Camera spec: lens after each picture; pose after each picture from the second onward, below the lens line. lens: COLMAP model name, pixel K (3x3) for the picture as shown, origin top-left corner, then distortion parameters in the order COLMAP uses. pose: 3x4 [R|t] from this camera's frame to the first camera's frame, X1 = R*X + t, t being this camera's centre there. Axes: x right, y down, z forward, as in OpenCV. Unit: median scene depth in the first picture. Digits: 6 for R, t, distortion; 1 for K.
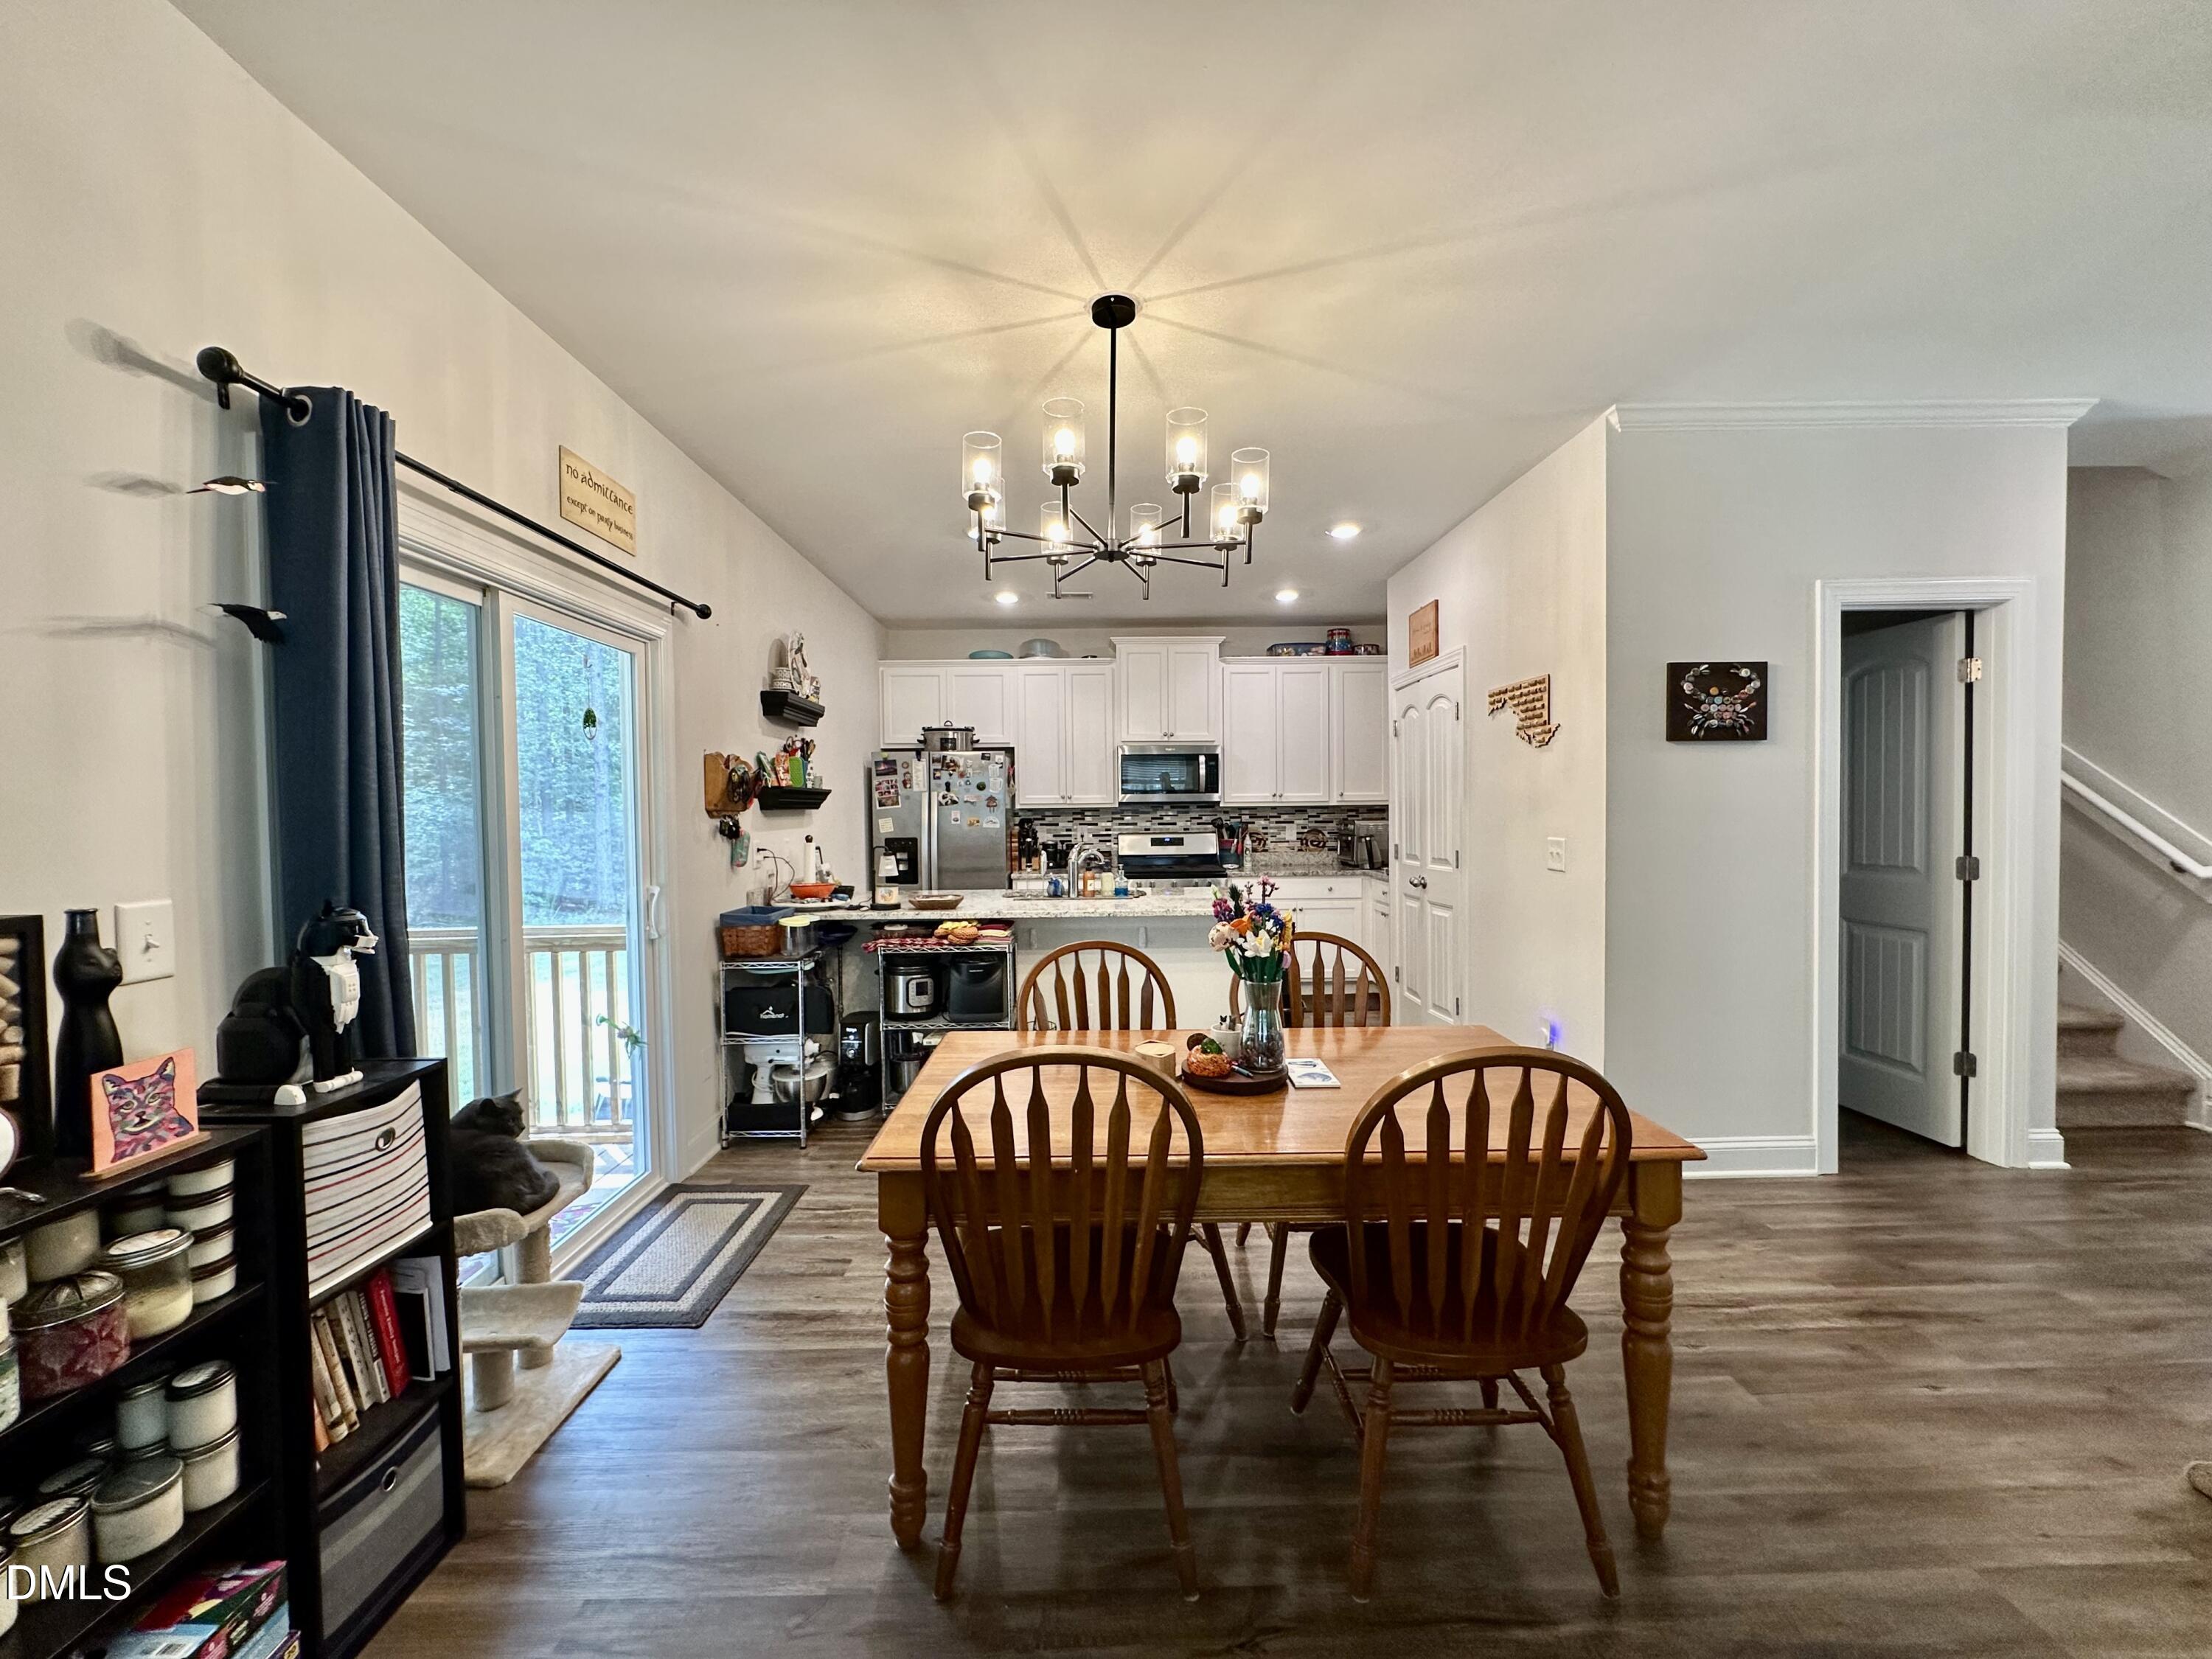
lens RADIAL K [[884.4, 0, 1104.5], [0, 884.4, 832.2], [0, 0, 1]] dist [-0.001327, -0.000088]
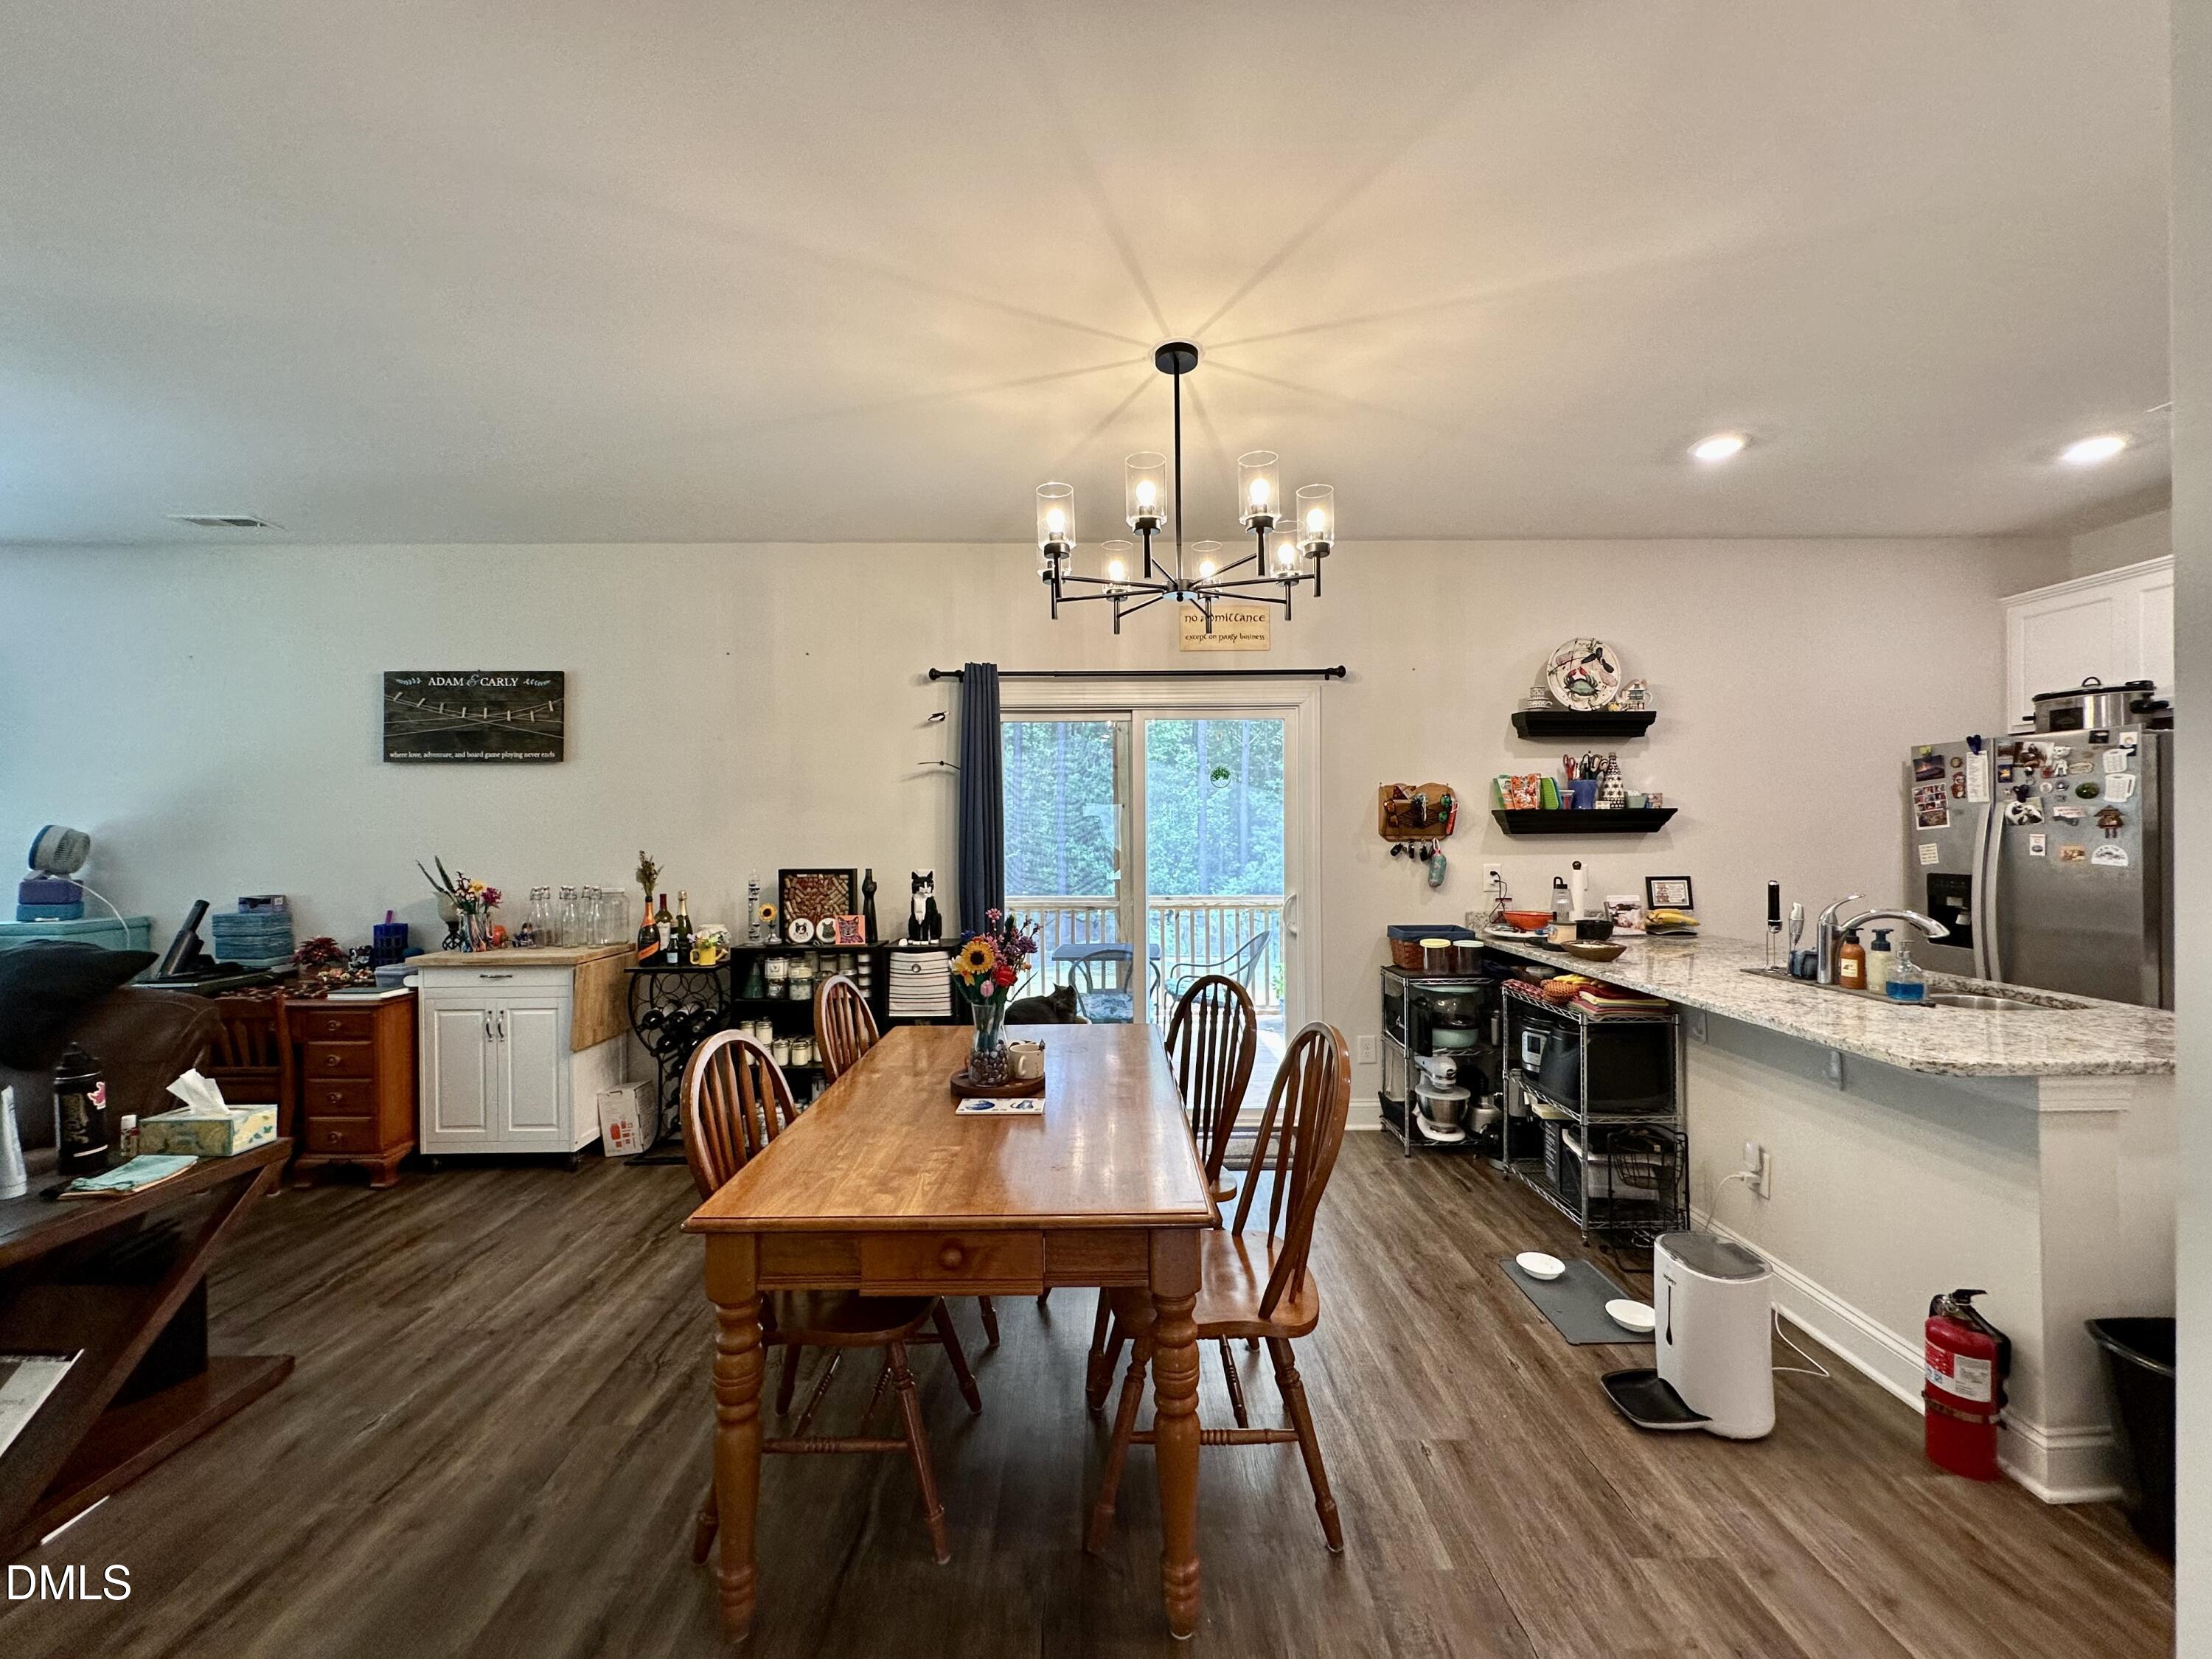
lens RADIAL K [[884.4, 0, 1096.8], [0, 884.4, 833.2], [0, 0, 1]] dist [-0.001327, -0.000088]
pose [[-0.002589, 0.011391, -0.999932, 0.401603], [-0.019617, 0.999742, 0.011440, -0.018088], [0.999804, 0.019645, -0.002365, 0.355250]]
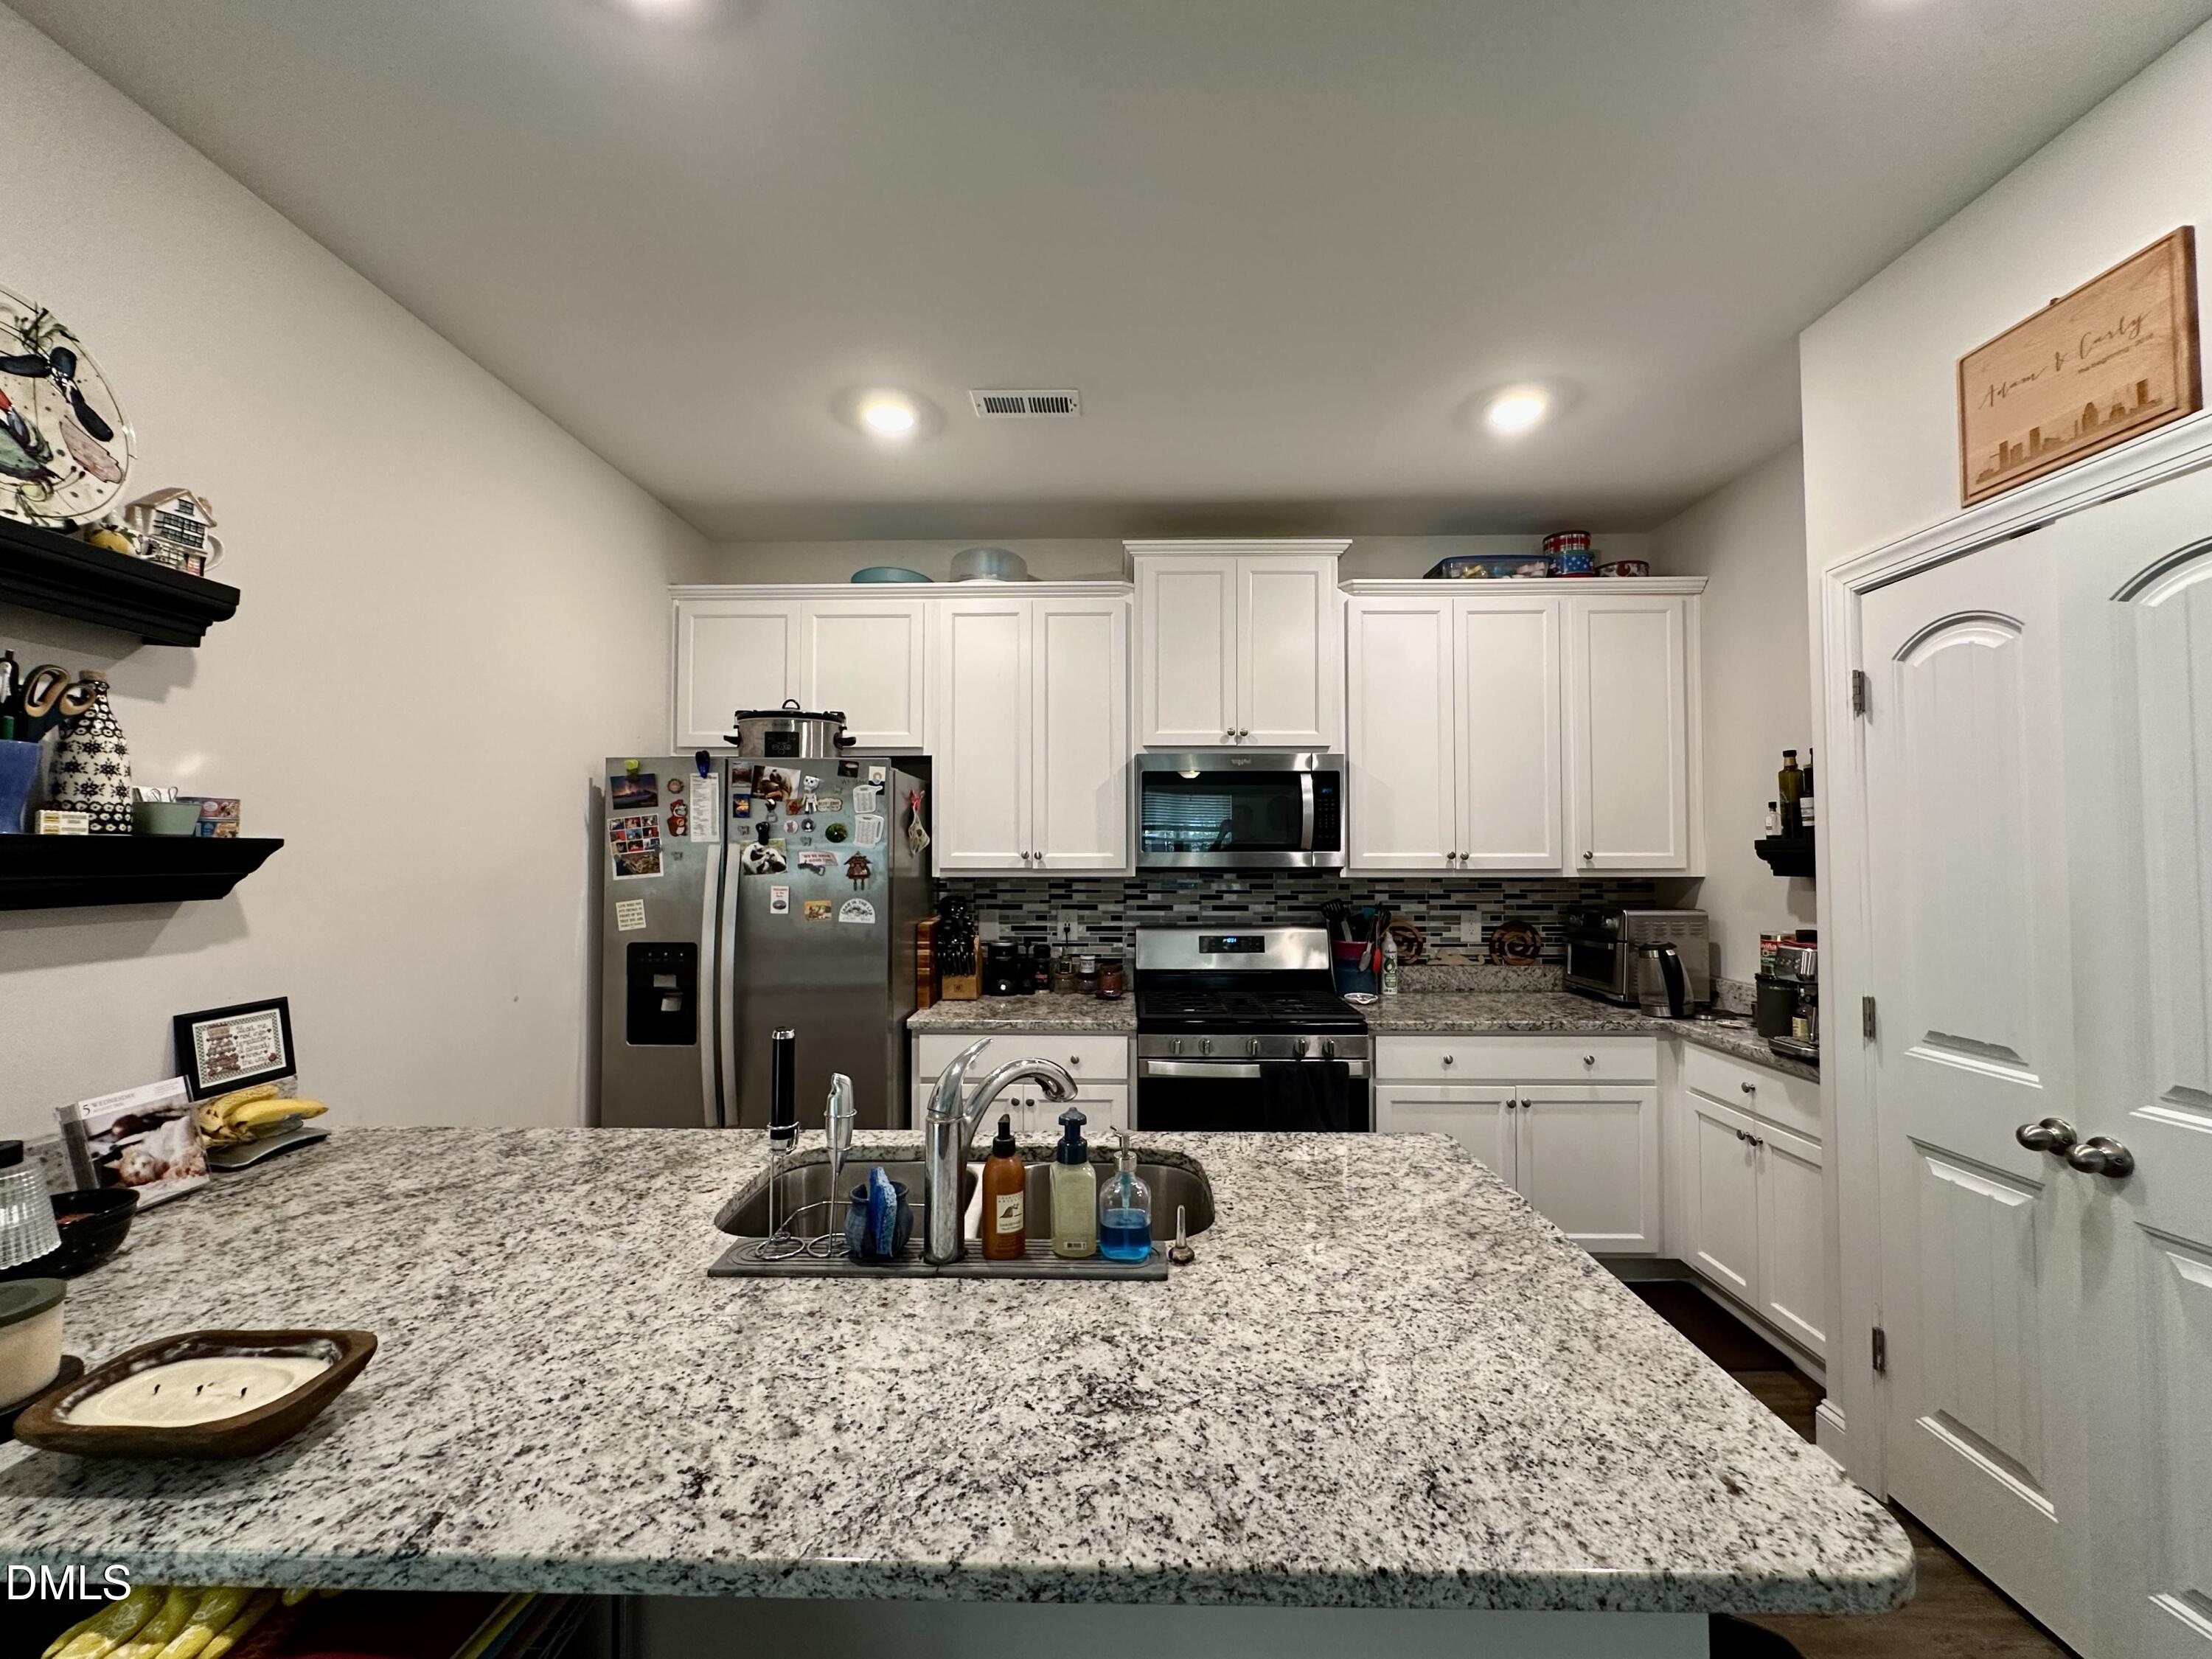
lens RADIAL K [[884.4, 0, 1105.9], [0, 884.4, 836.5], [0, 0, 1]] dist [-0.001327, -0.000088]
pose [[0.999578, 0.009257, -0.027529, 0.012791], [-0.010569, 0.998795, -0.047926, -0.027899], [0.027052, 0.048196, 0.998471, 0.517500]]
